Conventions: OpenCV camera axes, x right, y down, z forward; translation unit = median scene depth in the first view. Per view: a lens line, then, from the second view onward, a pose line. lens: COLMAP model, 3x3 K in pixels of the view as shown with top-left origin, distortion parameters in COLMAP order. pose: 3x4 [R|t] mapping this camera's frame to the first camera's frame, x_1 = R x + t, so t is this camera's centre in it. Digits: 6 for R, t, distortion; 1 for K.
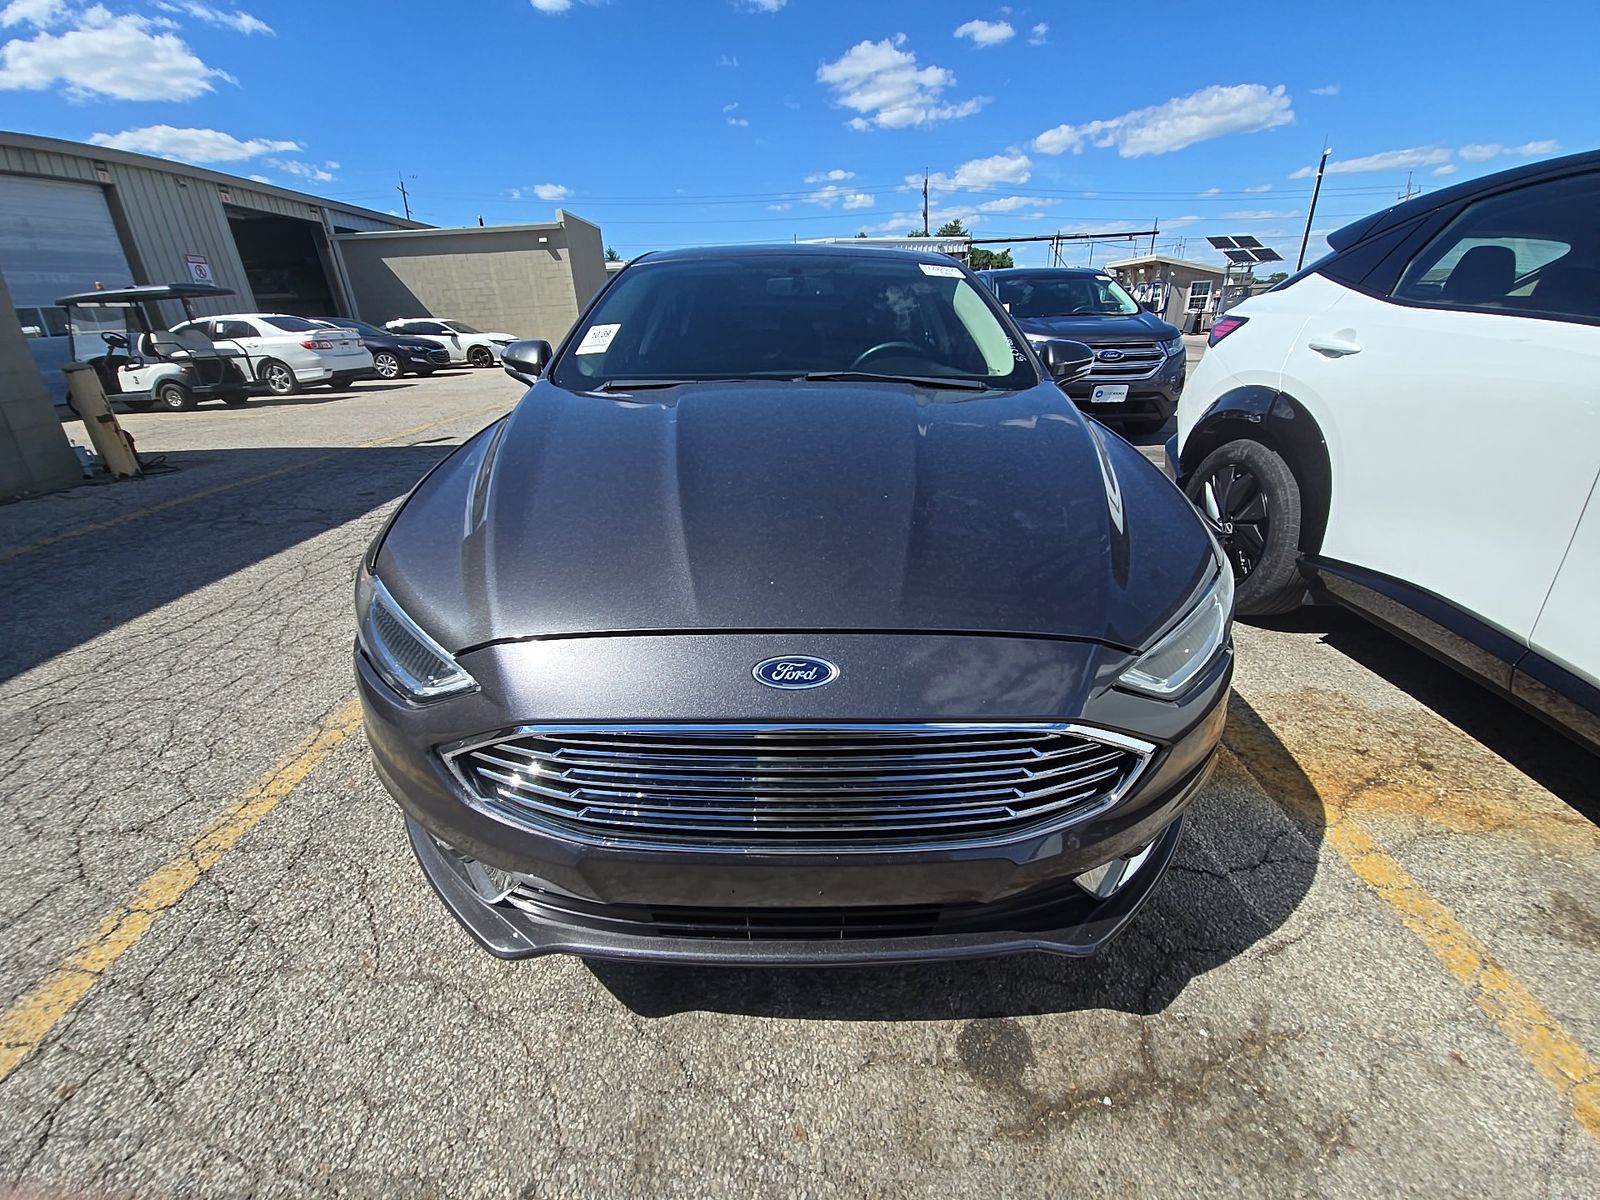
lens RADIAL K [[637.9, 0, 800.0], [0, 637.9, 600.0], [0, 0, 1]] dist [0.046246, -0.027499]
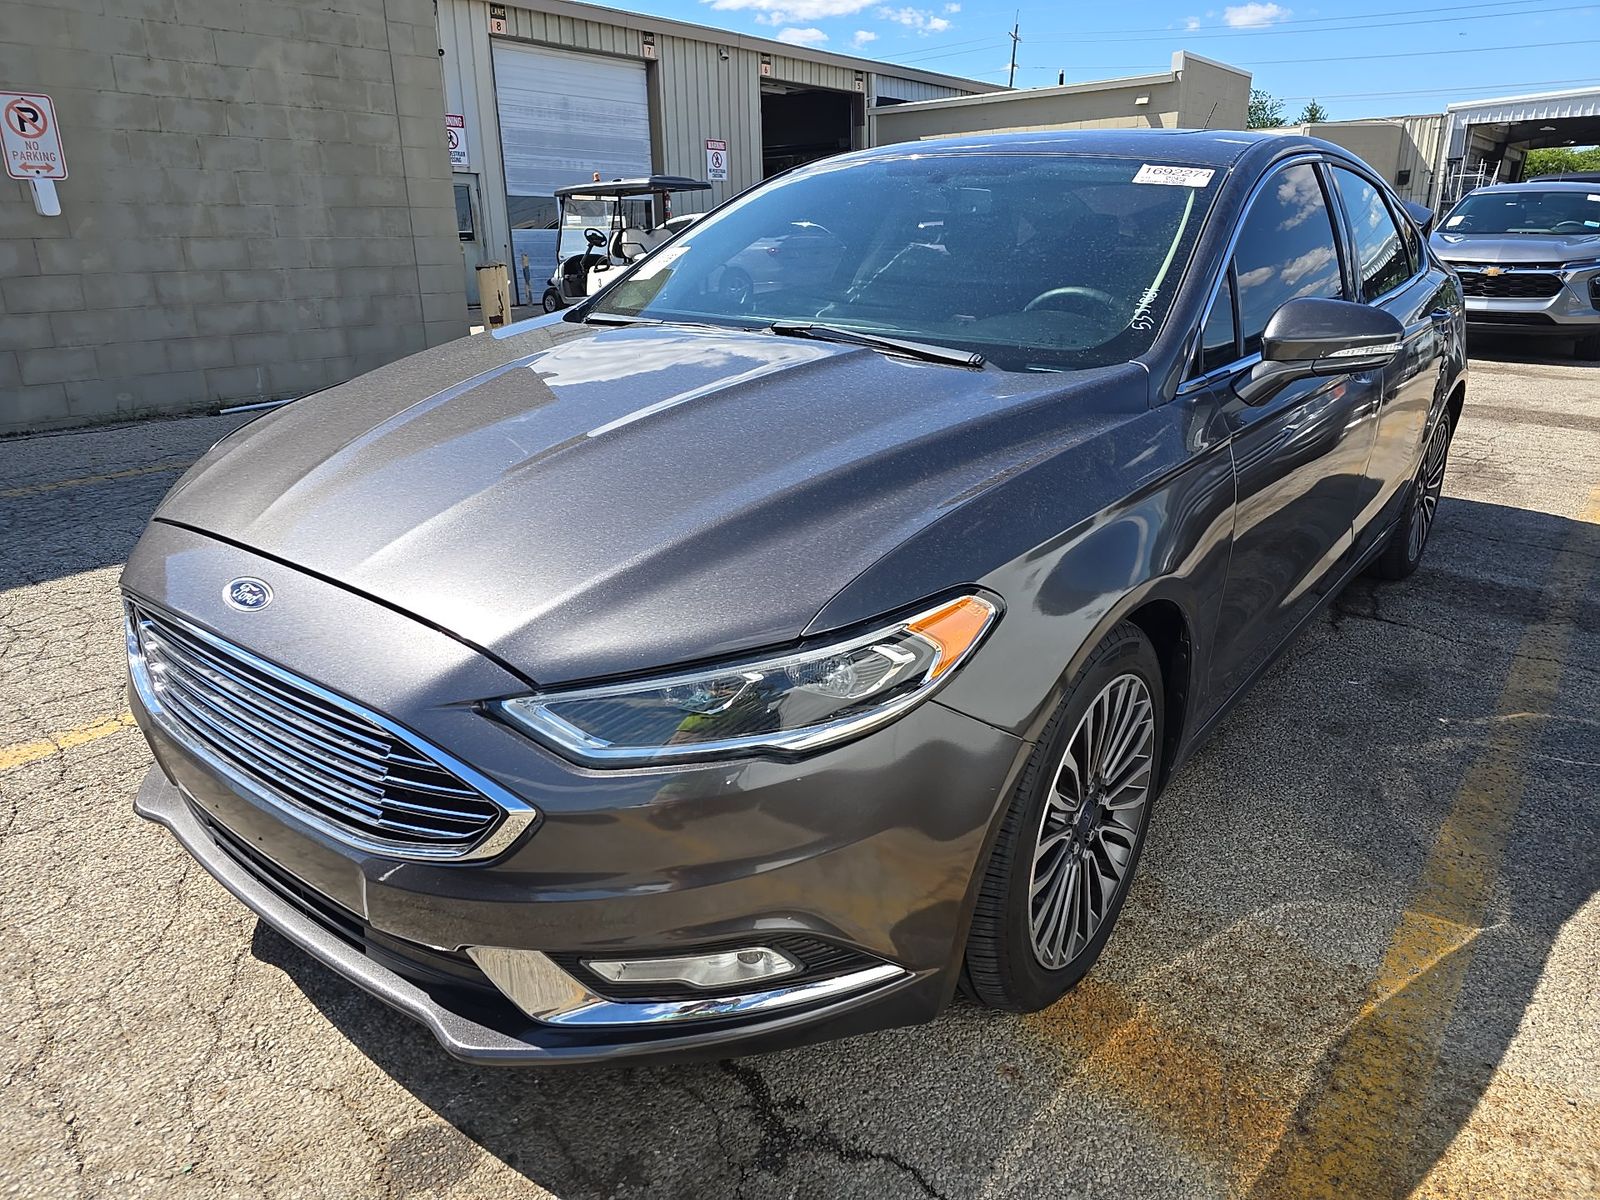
lens RADIAL K [[1117.7, 0, 774.7], [0, 1117.7, 602.0], [0, 0, 1]] dist [-0.001560, 0.001144]
pose [[0.763658, 0.224386, -0.605374, 0.161176], [-0.270935, 0.962481, 0.014976, -0.012243], [0.586021, 0.152581, 0.795800, 0.006314]]
